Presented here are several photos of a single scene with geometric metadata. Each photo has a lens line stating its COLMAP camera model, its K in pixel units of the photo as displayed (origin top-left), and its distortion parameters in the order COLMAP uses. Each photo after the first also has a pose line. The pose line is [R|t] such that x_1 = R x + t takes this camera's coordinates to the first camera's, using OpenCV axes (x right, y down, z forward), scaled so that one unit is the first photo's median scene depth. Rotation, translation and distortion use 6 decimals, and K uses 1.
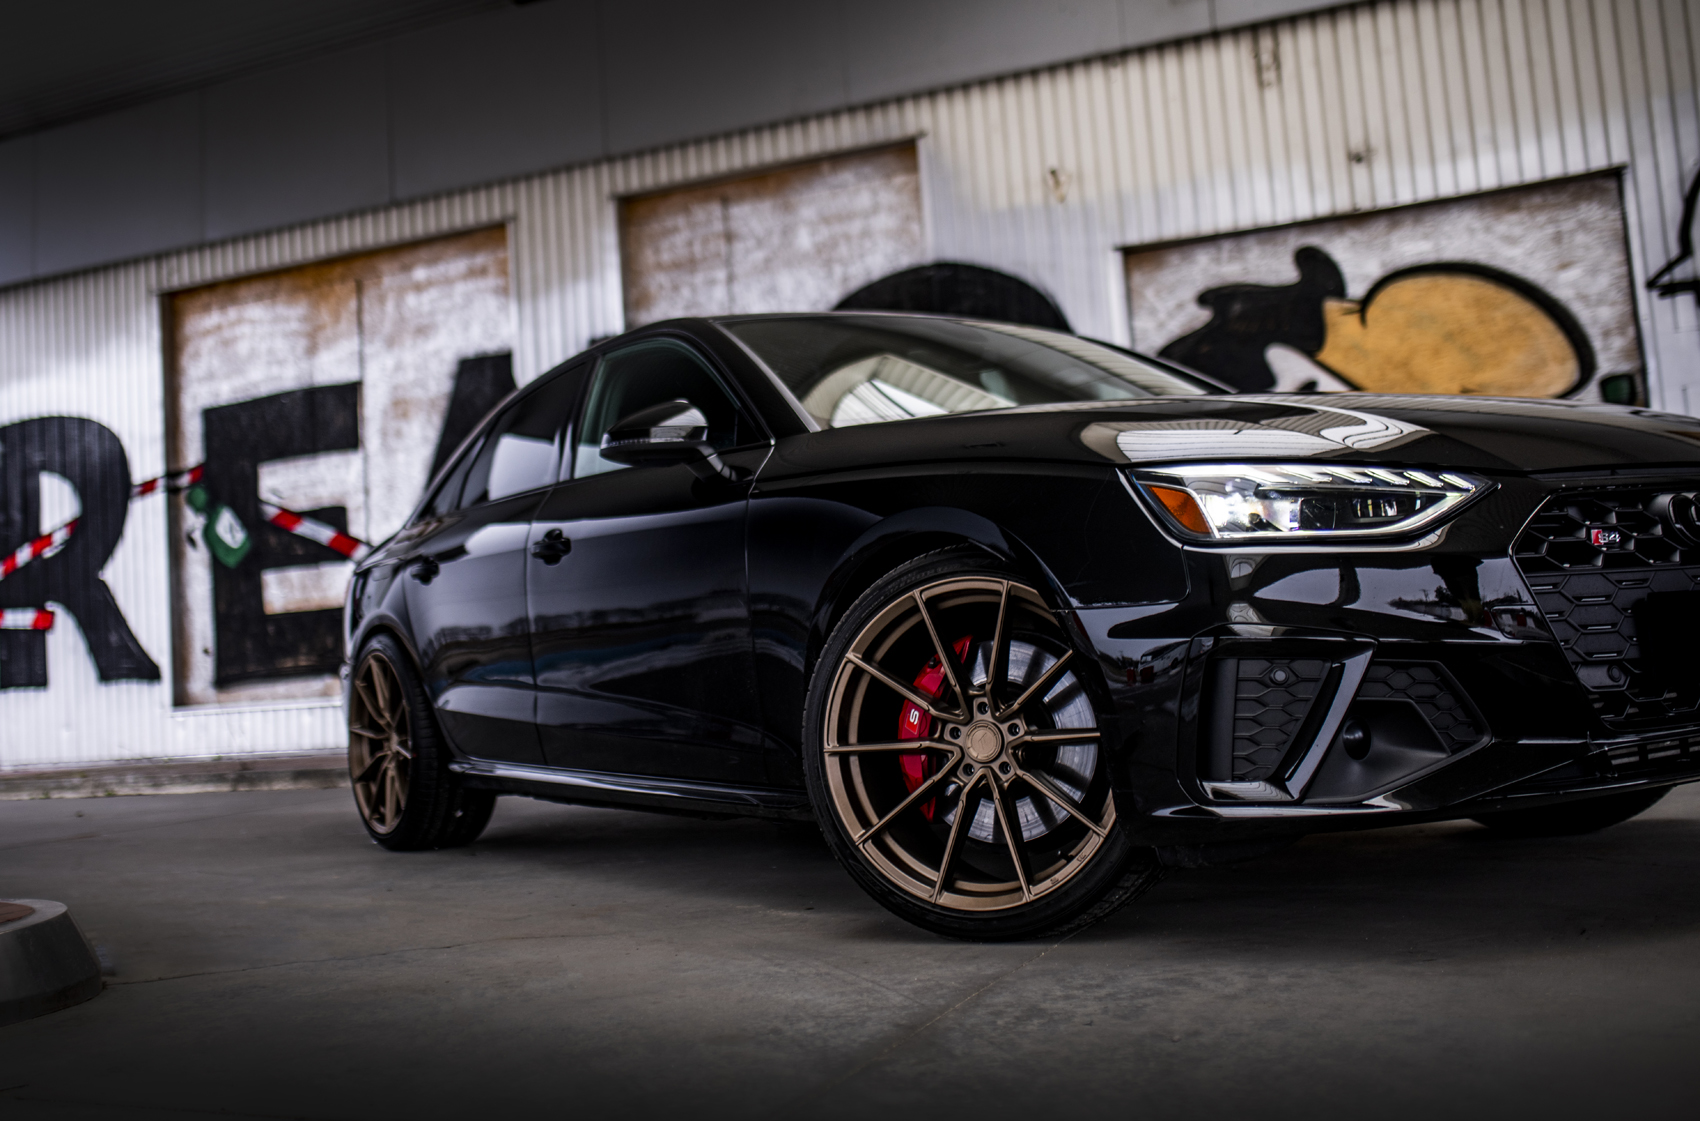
lens RADIAL K [[1775.7, 0, 780.9], [0, 1775.7, 497.8], [0, 0, 1]] dist [-0.037714, 0.000000]
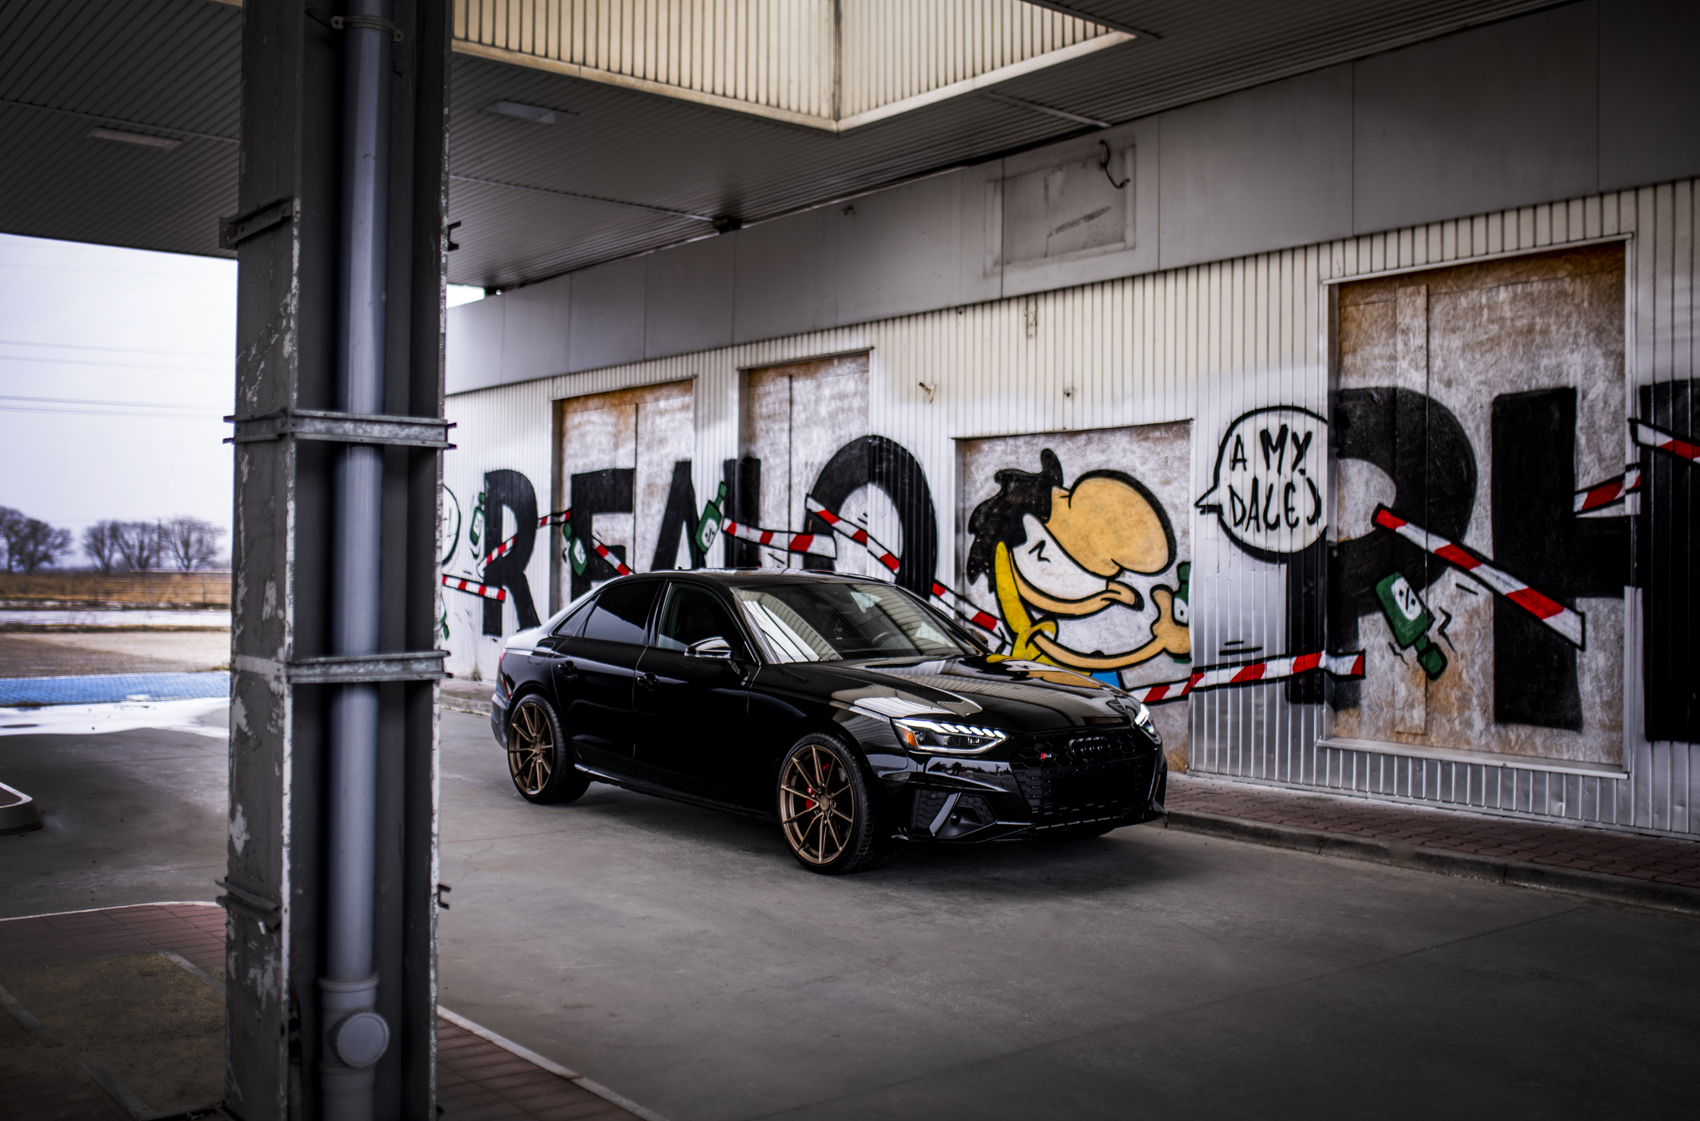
lens RADIAL K [[1691.8, 0, 843.0], [0, 1691.8, 544.4], [0, 0, 1]] dist [-0.036077, 0.000000]
pose [[0.888760, 0.070865, -0.452863, 0.709826], [-0.026495, 0.994267, 0.103589, -0.183910], [0.457607, -0.080067, 0.885542, -0.299290]]
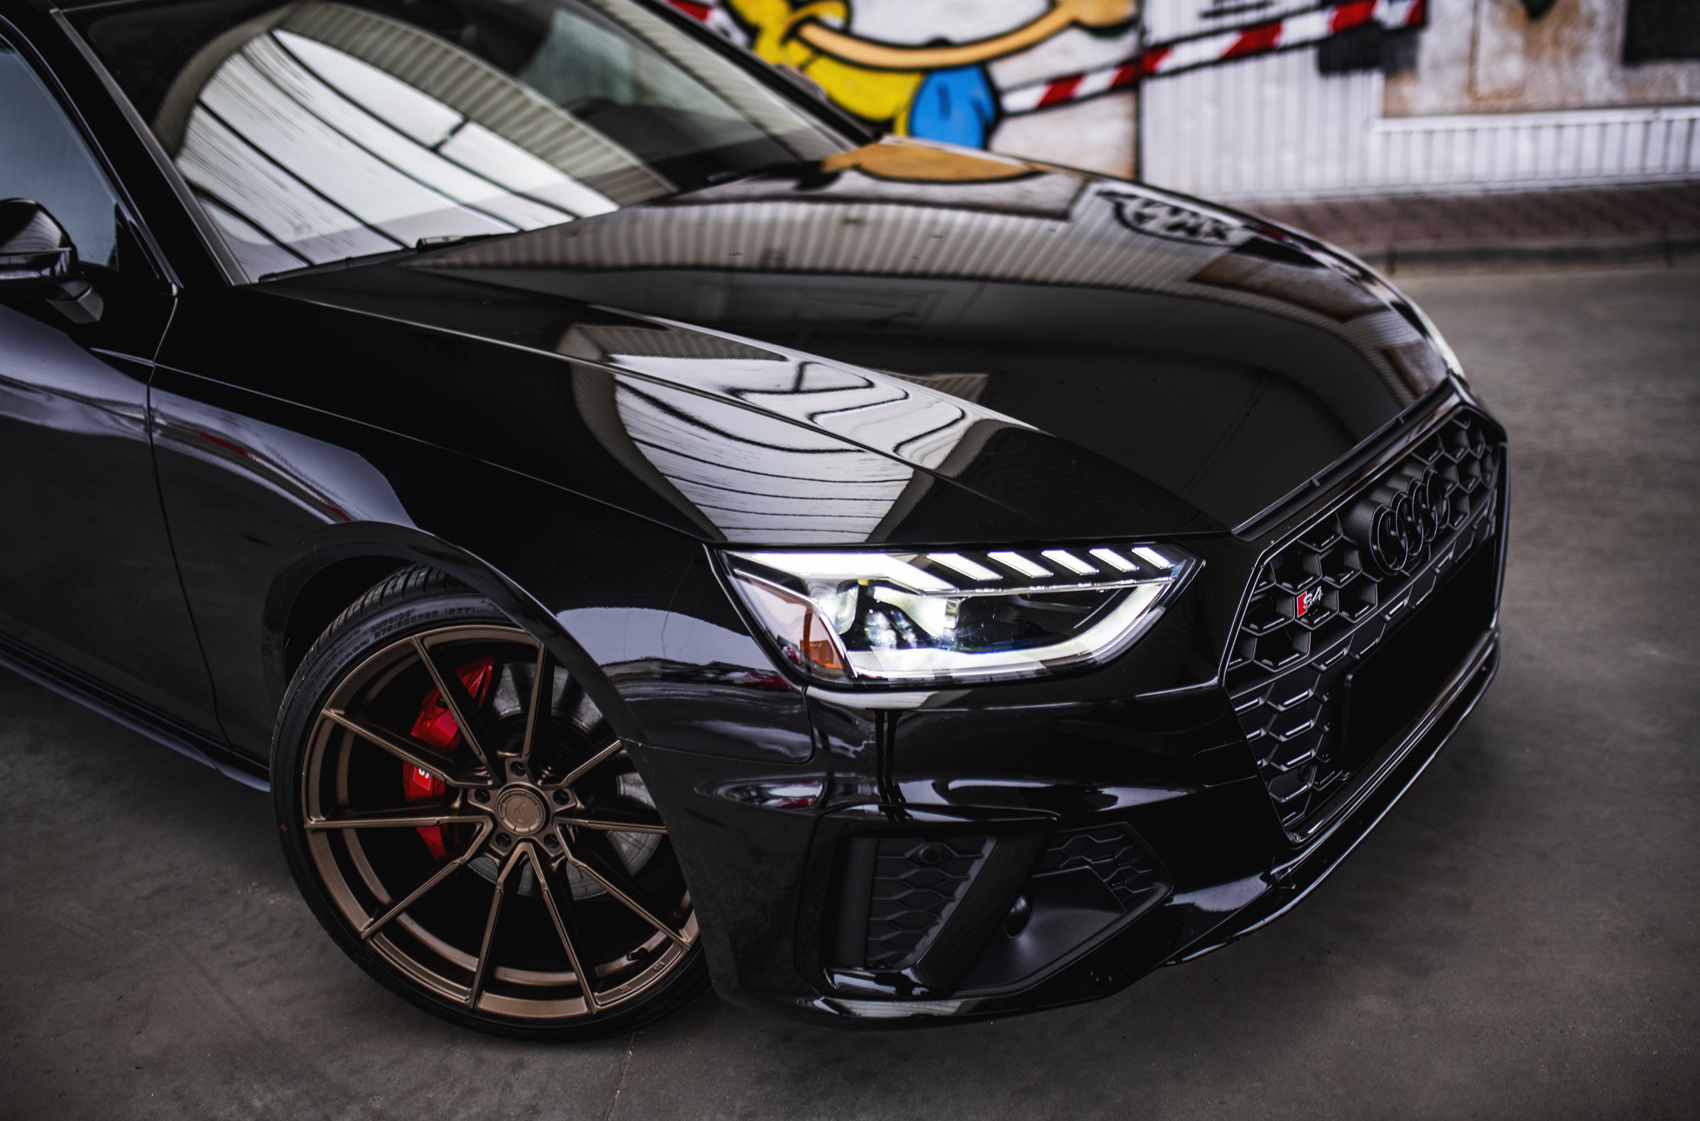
lens RADIAL K [[1613.3, 0, 858.0], [0, 1613.3, 551.8], [0, 0, 1]] dist [-0.020042, 0.000000]
pose [[0.936701, -0.113400, 0.331258, 0.010488], [-0.039797, 0.905485, 0.422508, -0.085553], [-0.347862, -0.408947, 0.843656, 0.132889]]
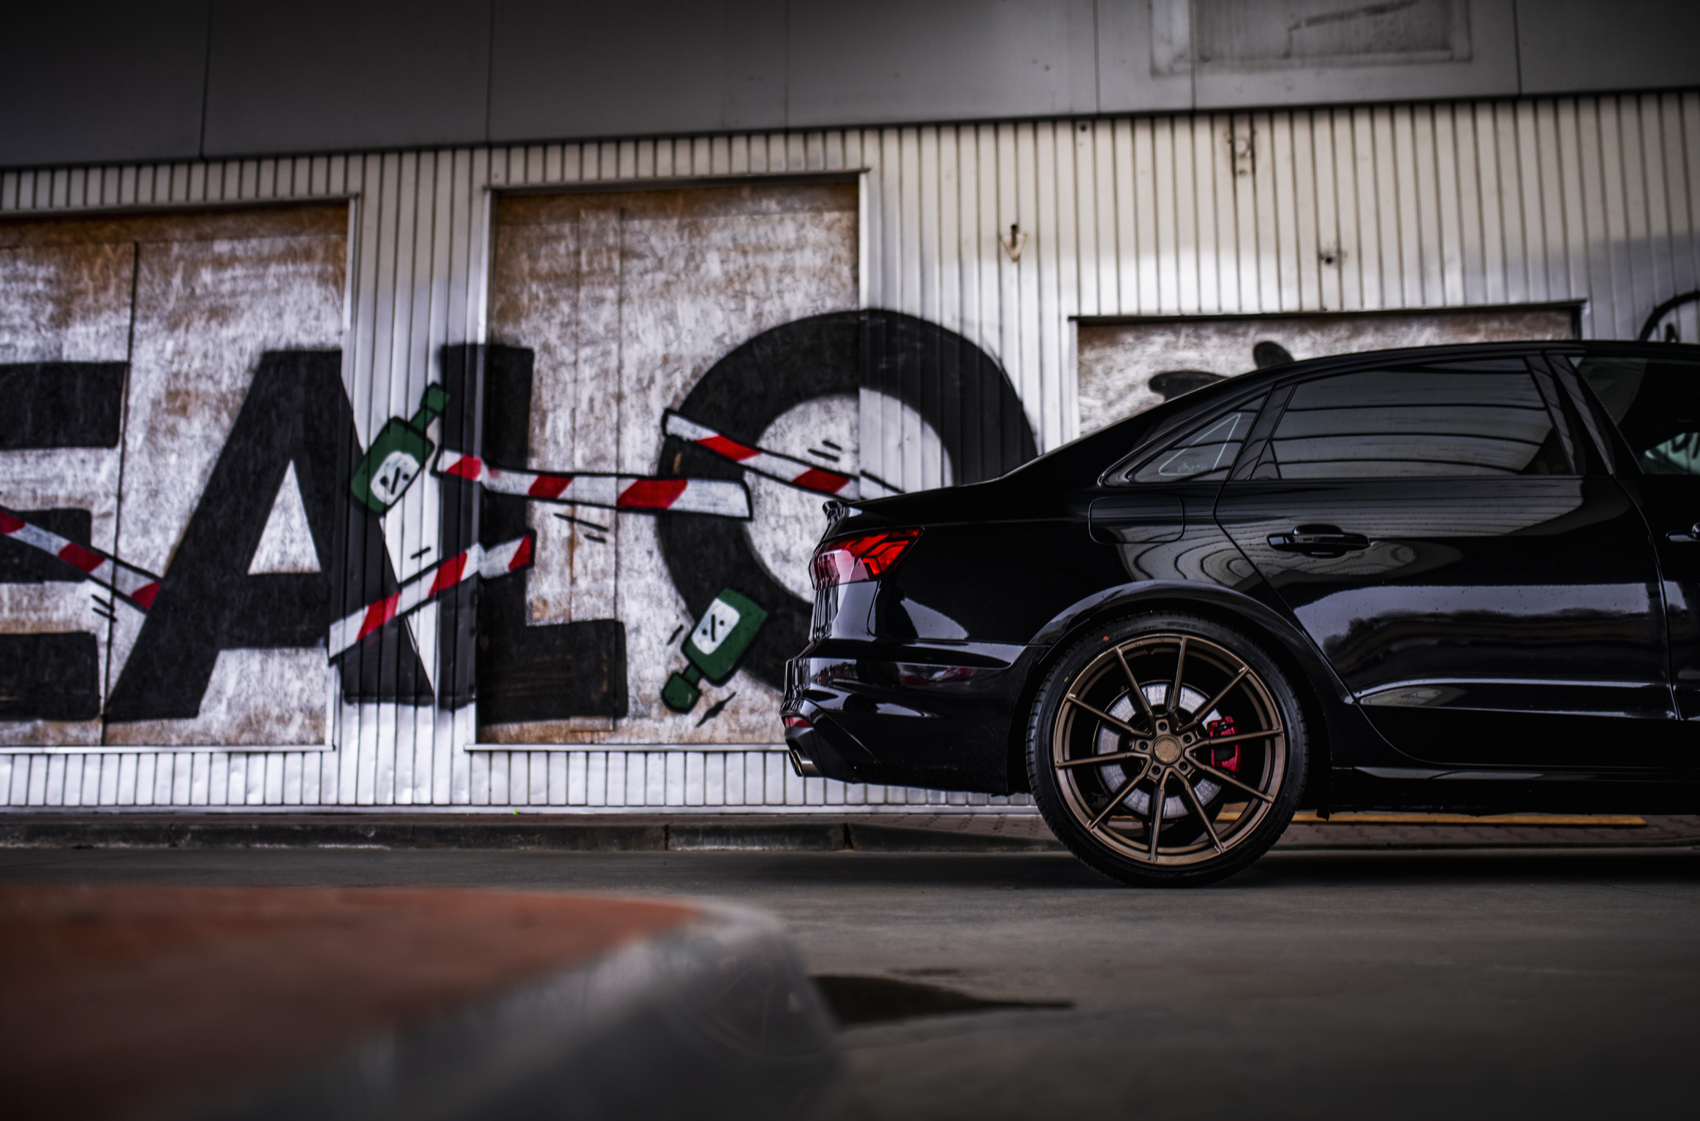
lens RADIAL K [[1691.8, 0, 858.2], [0, 1691.8, 550.0], [0, 0, 1]] dist [-0.036077, 0.000000]
pose [[0.944627, 0.110536, 0.308970, -0.169013], [-0.091348, 0.992919, -0.075939, 0.055604], [-0.315176, 0.043511, 0.948035, 0.177506]]
